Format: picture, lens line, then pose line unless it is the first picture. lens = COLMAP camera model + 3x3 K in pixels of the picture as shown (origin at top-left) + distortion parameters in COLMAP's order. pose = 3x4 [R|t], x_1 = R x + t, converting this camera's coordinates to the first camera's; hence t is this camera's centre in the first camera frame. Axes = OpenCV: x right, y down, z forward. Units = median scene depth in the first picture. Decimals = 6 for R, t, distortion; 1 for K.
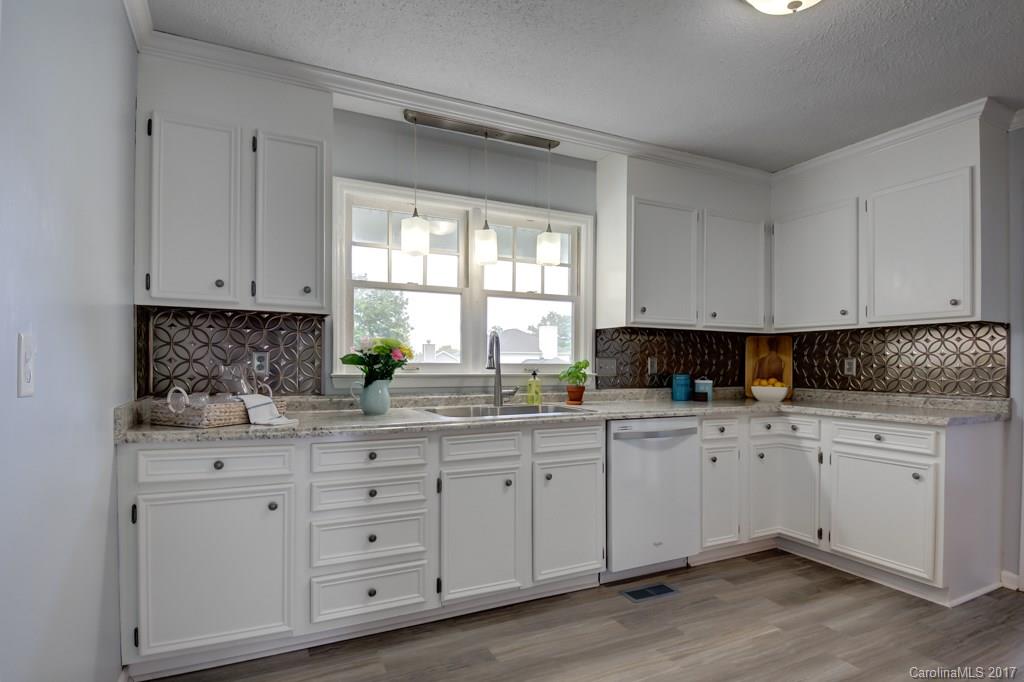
lens RADIAL K [[538.6, 0, 510.0], [0, 538.6, 363.4], [0, 0, 1]] dist [-0.003229, -0.000743]
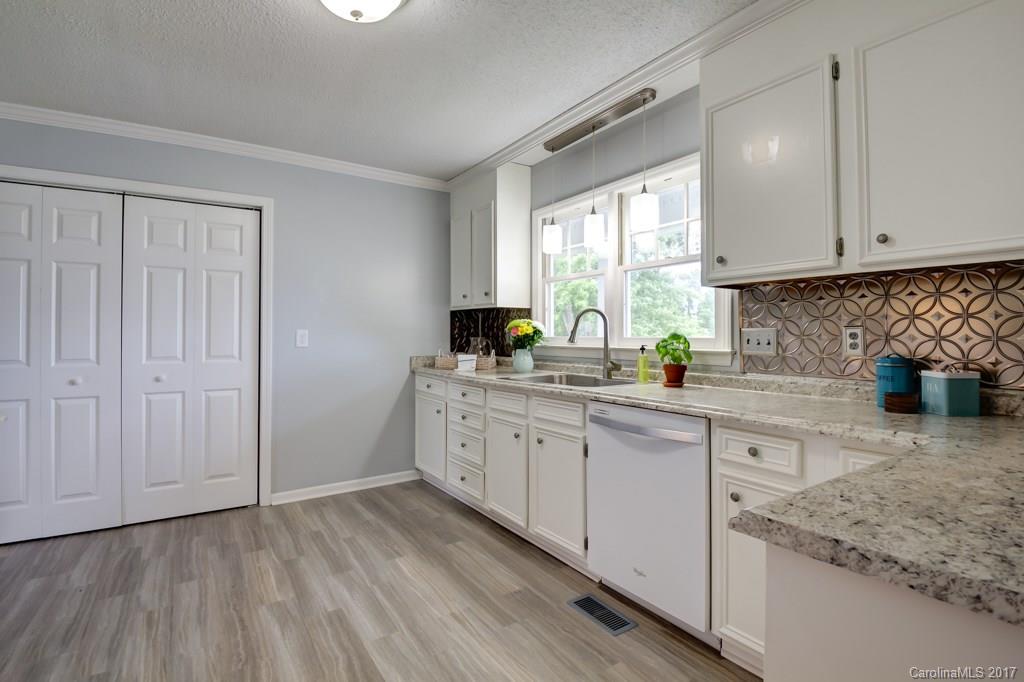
lens RADIAL K [[513.1, 0, 515.7], [0, 513.1, 320.4], [0, 0, 1]] dist [-0.002196, -0.001055]
pose [[0.117907, -0.027456, -0.992645, 1.066028], [0.007416, 0.999614, -0.026768, -0.008419], [0.992997, -0.004205, 0.118065, 0.791671]]
